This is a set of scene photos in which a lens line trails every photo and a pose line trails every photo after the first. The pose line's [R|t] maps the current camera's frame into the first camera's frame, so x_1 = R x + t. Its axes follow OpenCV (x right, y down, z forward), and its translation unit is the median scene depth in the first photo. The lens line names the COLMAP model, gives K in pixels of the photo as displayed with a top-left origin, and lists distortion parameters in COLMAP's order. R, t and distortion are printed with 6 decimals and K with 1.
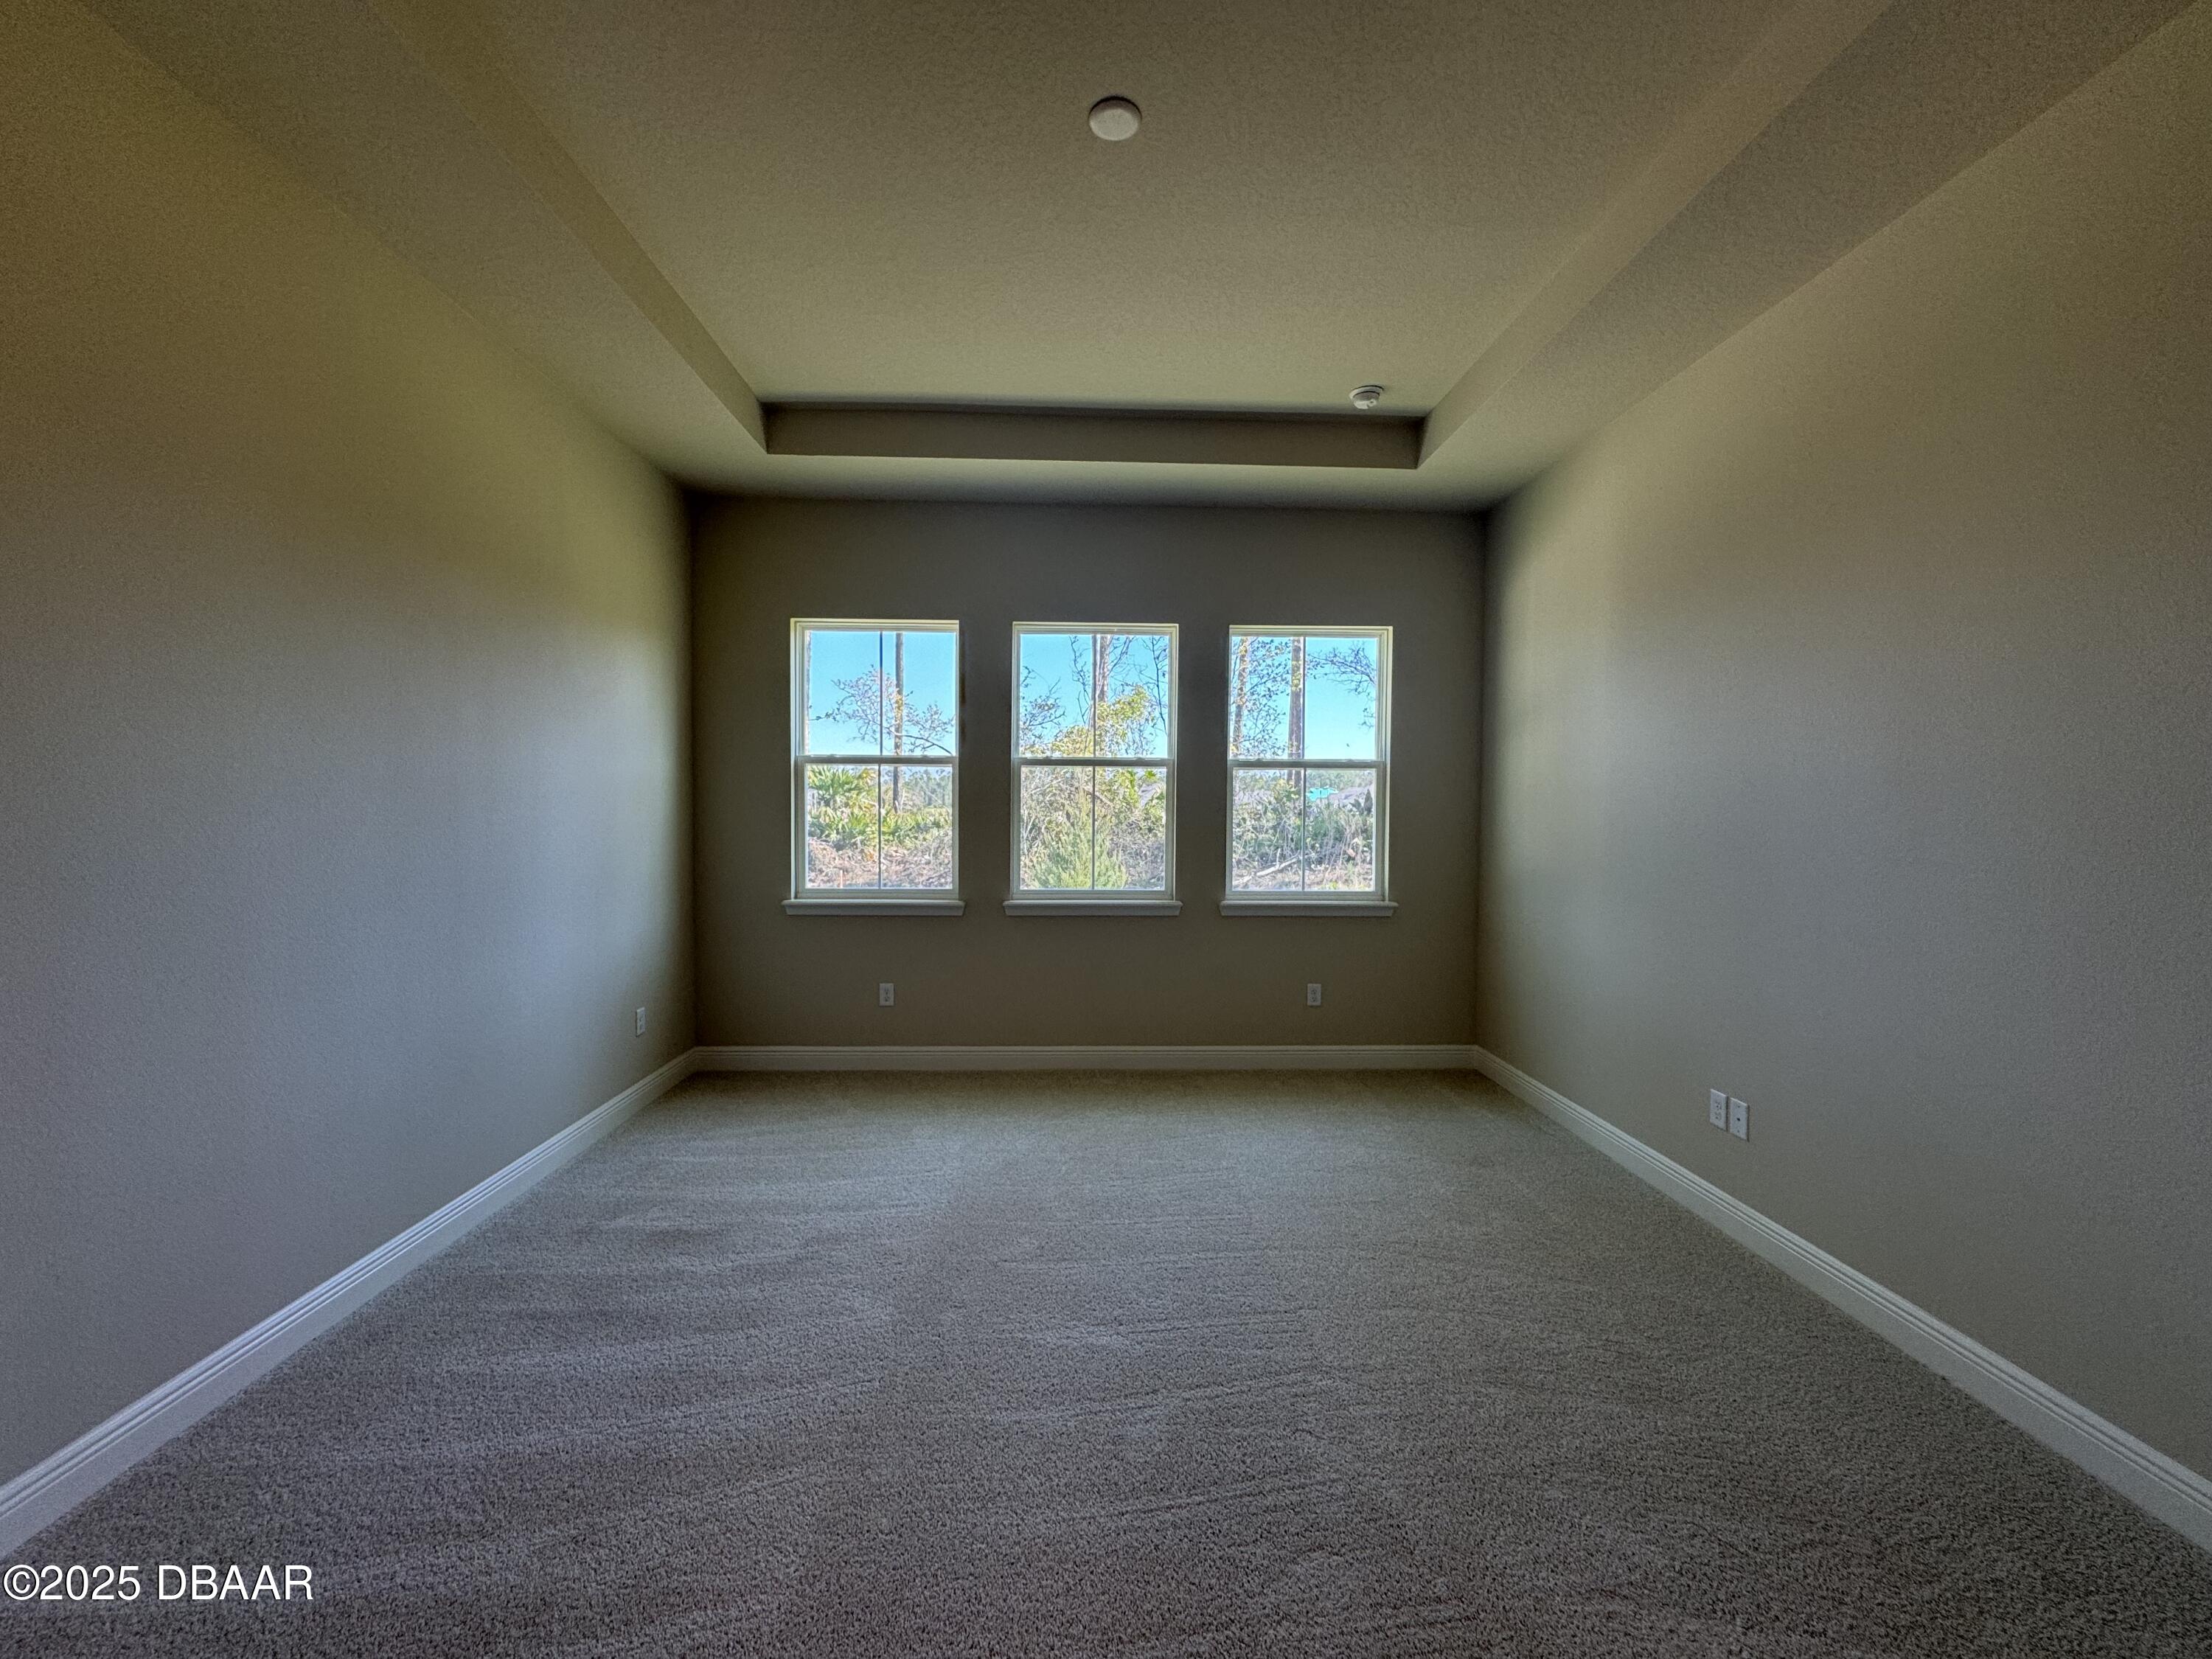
lens RADIAL K [[883.4, 0, 1104.8], [0, 883.4, 828.2], [0, 0, 1]] dist [-0.000870, -0.000030]
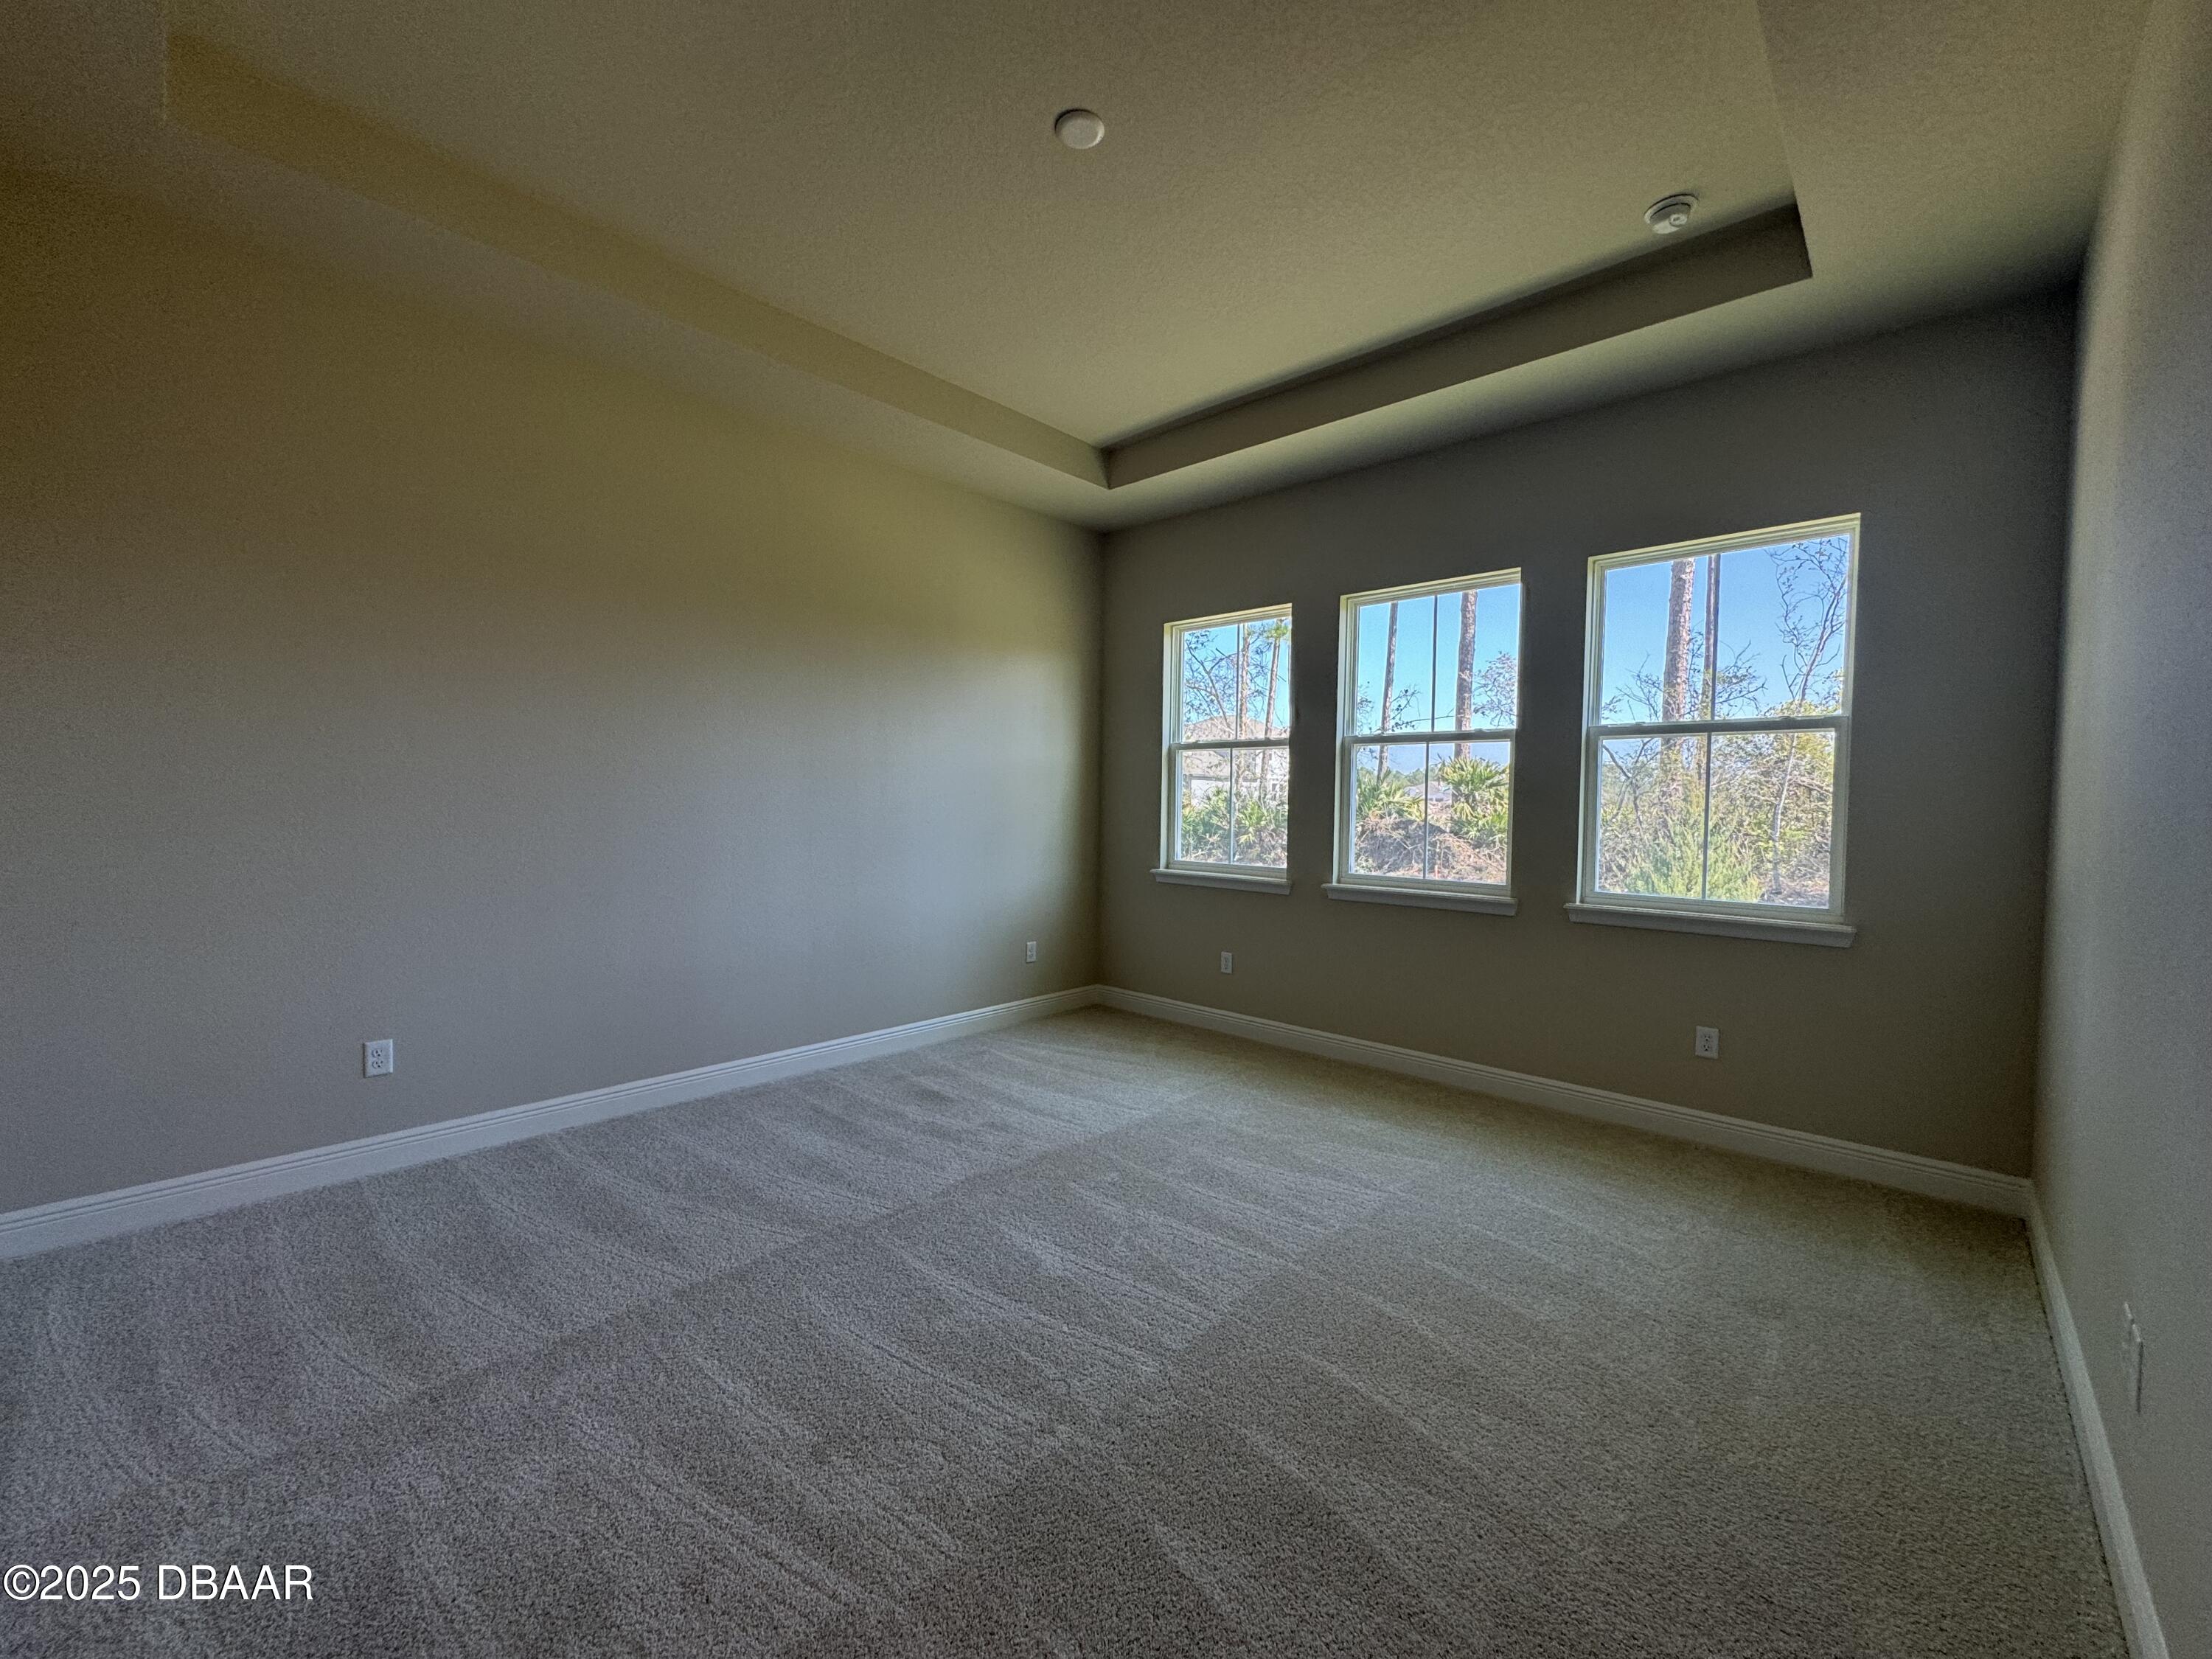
lens RADIAL K [[883.4, 0, 1104.8], [0, 883.4, 828.2], [0, 0, 1]] dist [-0.000870, -0.000030]
pose [[0.710729, 0.026398, -0.702970, 0.413422], [-0.026715, 0.999588, 0.010527, 0.018427], [0.702958, 0.011297, 0.711141, 0.136682]]
